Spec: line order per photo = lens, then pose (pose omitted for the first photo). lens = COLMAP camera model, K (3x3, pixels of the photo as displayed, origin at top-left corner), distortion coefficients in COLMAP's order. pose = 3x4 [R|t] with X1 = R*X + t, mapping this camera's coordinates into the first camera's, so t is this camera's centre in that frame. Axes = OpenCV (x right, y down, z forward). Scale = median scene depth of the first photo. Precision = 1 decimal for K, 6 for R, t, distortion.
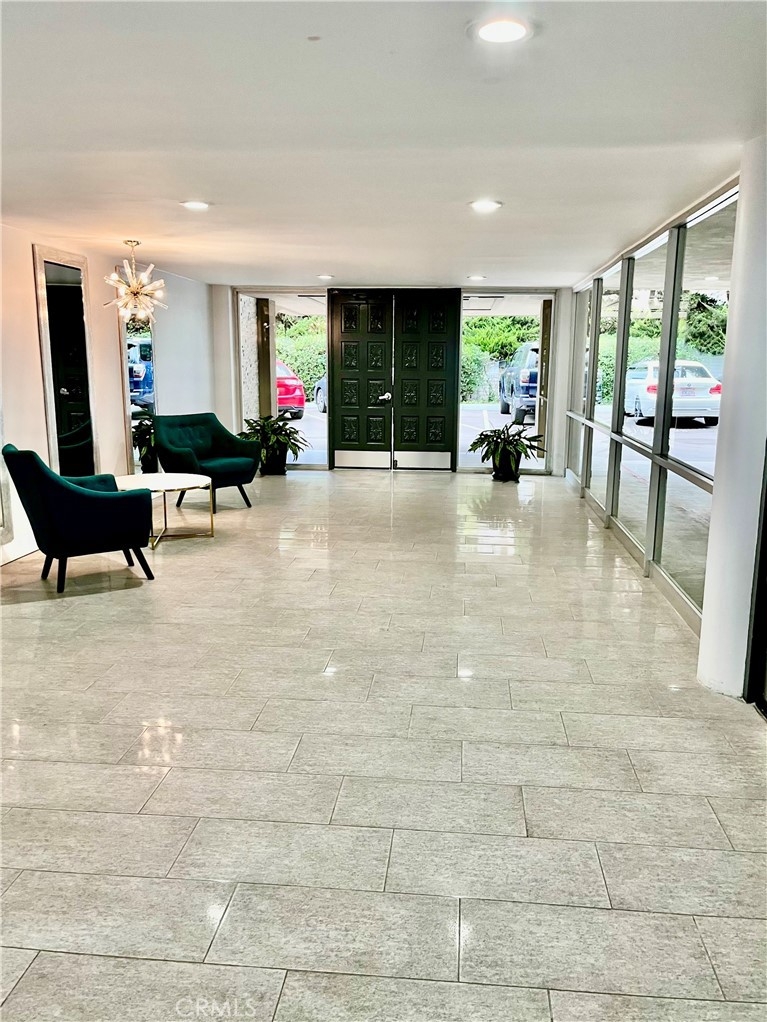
lens RADIAL K [[797.6, 0, 384.1], [0, 797.6, 516.7], [0, 0, 1]] dist [0.069222, -0.096704]
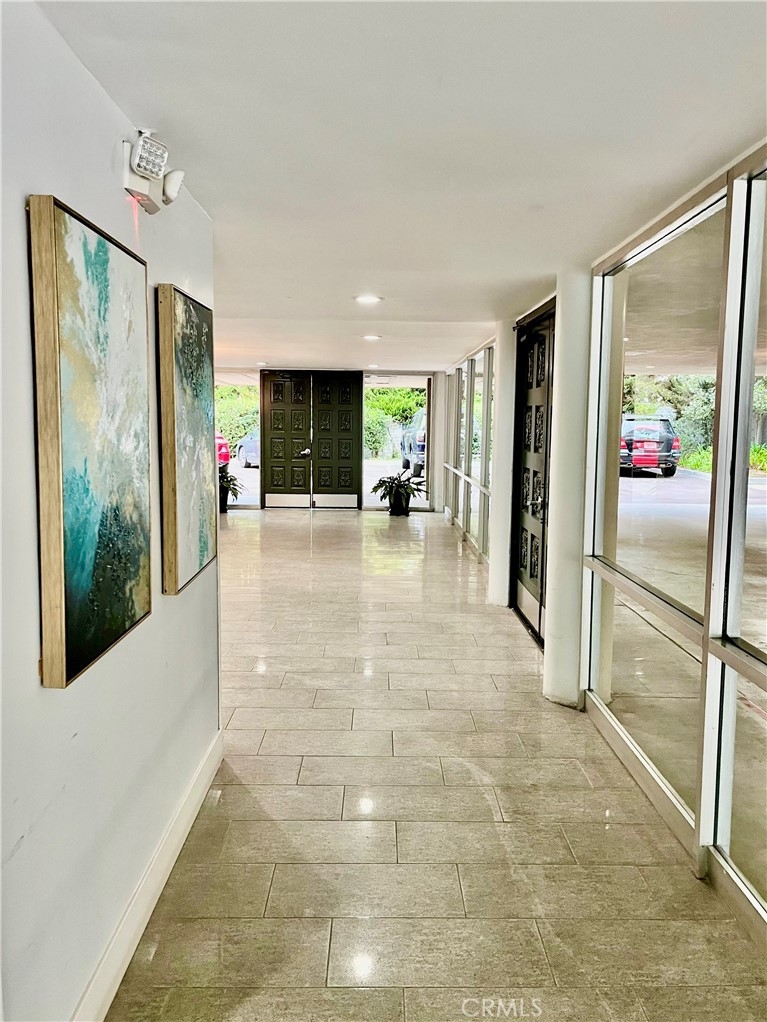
lens RADIAL K [[797.6, 0, 387.1], [0, 797.6, 505.7], [0, 0, 1]] dist [0.069222, -0.096704]
pose [[0.993398, -0.007028, 0.114501, -0.015923], [0.016891, 0.996203, -0.085403, 0.047987], [-0.113466, 0.086773, 0.989745, -0.278494]]
